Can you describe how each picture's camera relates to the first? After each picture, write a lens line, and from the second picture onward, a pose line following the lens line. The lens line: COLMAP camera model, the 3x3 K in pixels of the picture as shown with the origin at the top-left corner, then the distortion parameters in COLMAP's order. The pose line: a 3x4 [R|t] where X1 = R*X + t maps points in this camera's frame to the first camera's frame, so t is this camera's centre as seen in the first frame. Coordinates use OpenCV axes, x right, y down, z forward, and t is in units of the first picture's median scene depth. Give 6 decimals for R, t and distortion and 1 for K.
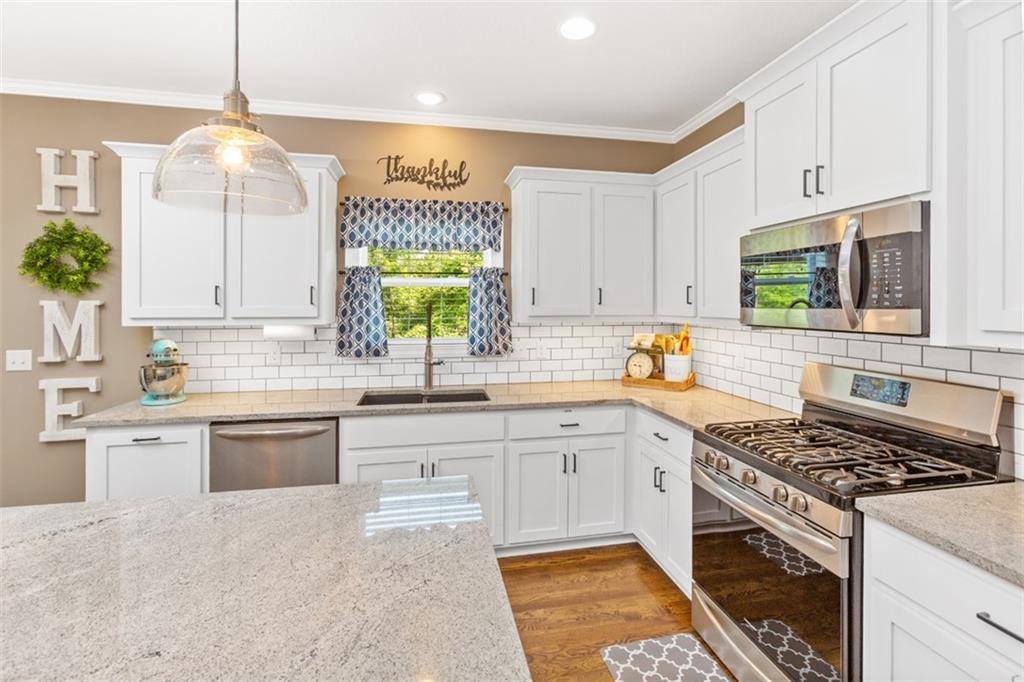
lens RADIAL K [[459.0, 0, 522.8], [0, 459.0, 304.5], [0, 0, 1]] dist [-0.002560, 0.000890]
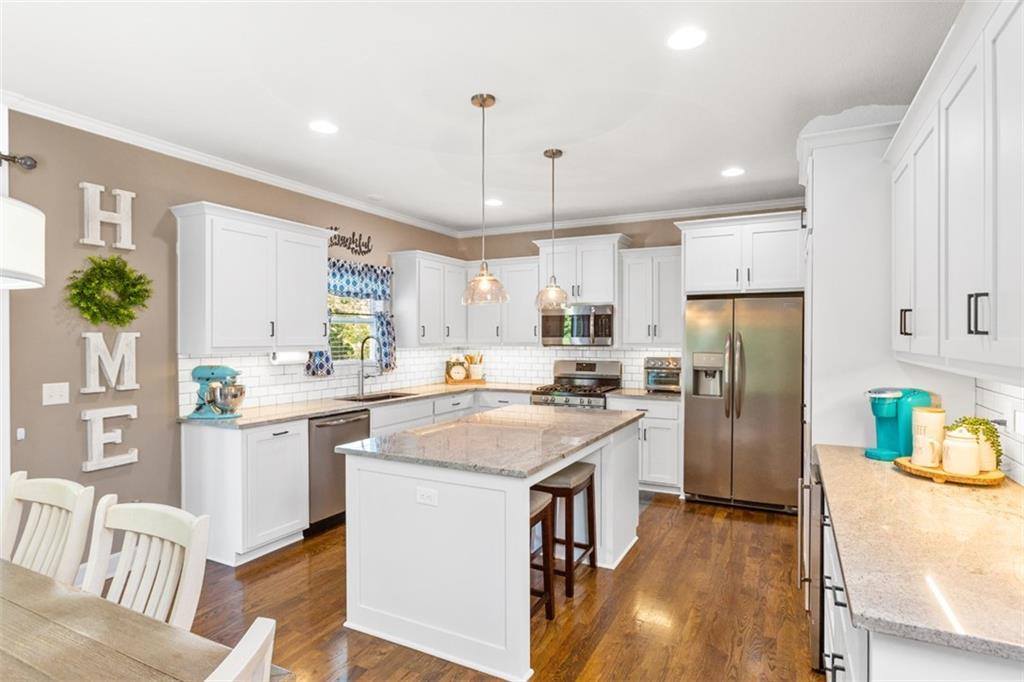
lens RADIAL K [[540.5, 0, 505.9], [0, 540.5, 340.2], [0, 0, 1]] dist [-0.003552, 0.002371]
pose [[0.638259, -0.006360, 0.769796, -1.362972], [0.001736, 0.999975, 0.006823, 0.000945], [-0.769820, -0.003018, 0.638254, -0.474106]]
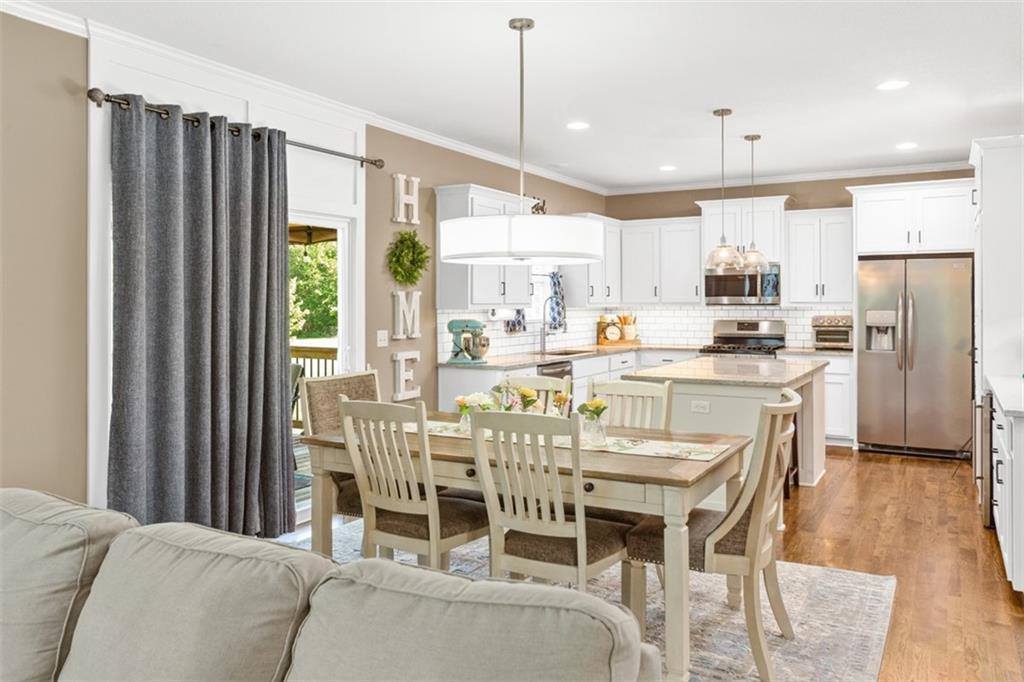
lens RADIAL K [[763.3, 0, 511.6], [0, 763.3, 301.0], [0, 0, 1]] dist [0.019228, 0.006415]
pose [[0.661380, -0.001874, 0.750049, -2.427703], [0.003744, 0.999993, -0.000803, 0.020375], [-0.750042, 0.003339, 0.661382, -0.657008]]
